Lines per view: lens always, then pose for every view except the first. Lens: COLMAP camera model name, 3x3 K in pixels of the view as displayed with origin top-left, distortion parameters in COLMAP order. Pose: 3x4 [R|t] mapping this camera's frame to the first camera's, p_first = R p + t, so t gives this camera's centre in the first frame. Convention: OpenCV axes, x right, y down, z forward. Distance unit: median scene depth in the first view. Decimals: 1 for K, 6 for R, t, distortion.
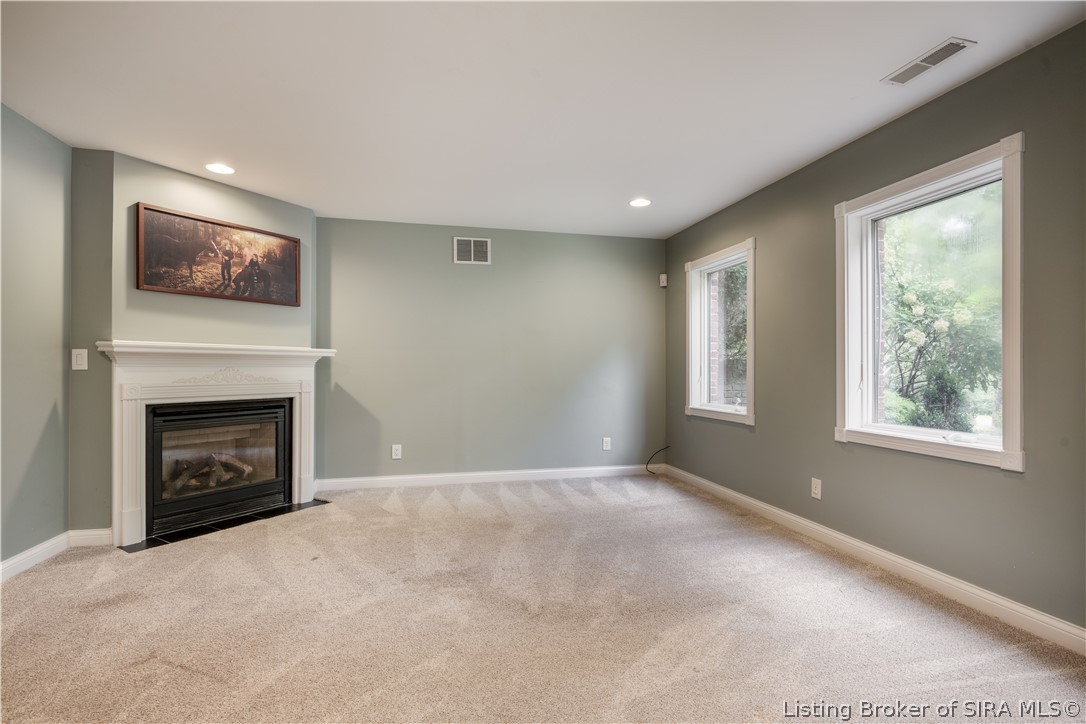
lens RADIAL K [[517.4, 0, 543.0], [0, 517.4, 362.0], [0, 0, 1]] dist [0.000318, -0.000001]
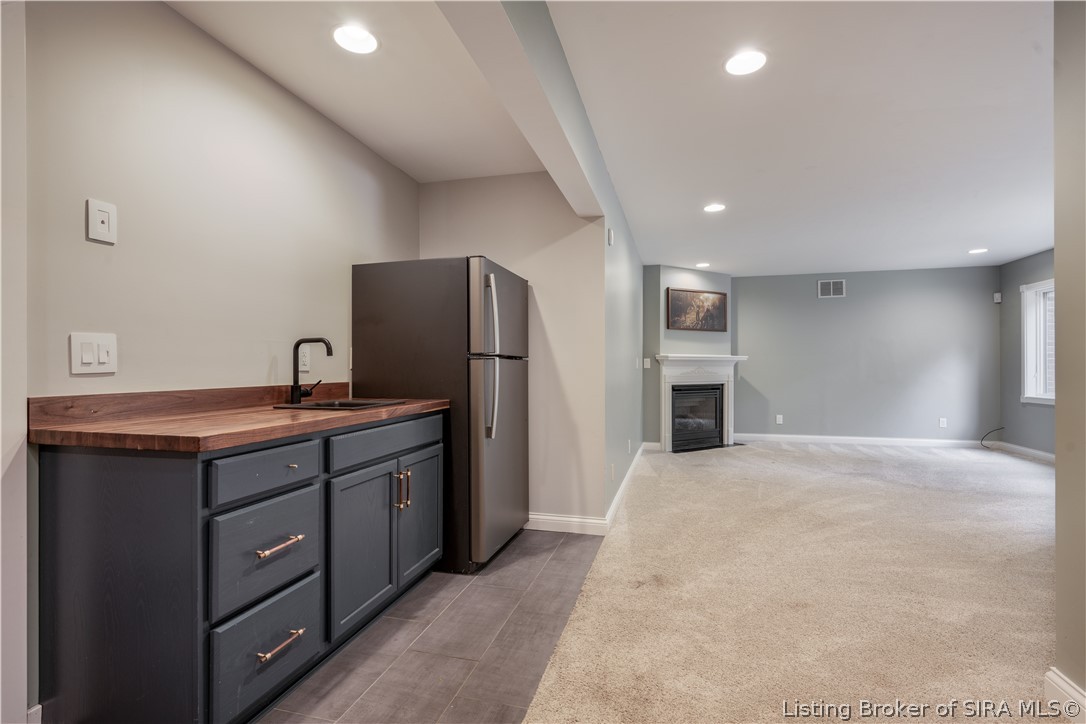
lens RADIAL K [[505.8, 0, 543.0], [0, 505.8, 362.0], [0, 0, 1]] dist [0.001367, 0.000270]
pose [[0.881490, -0.005663, -0.472169, -0.211549], [0.007727, 0.999967, 0.002431, -0.013914], [0.472140, -0.005792, 0.881505, -0.803367]]
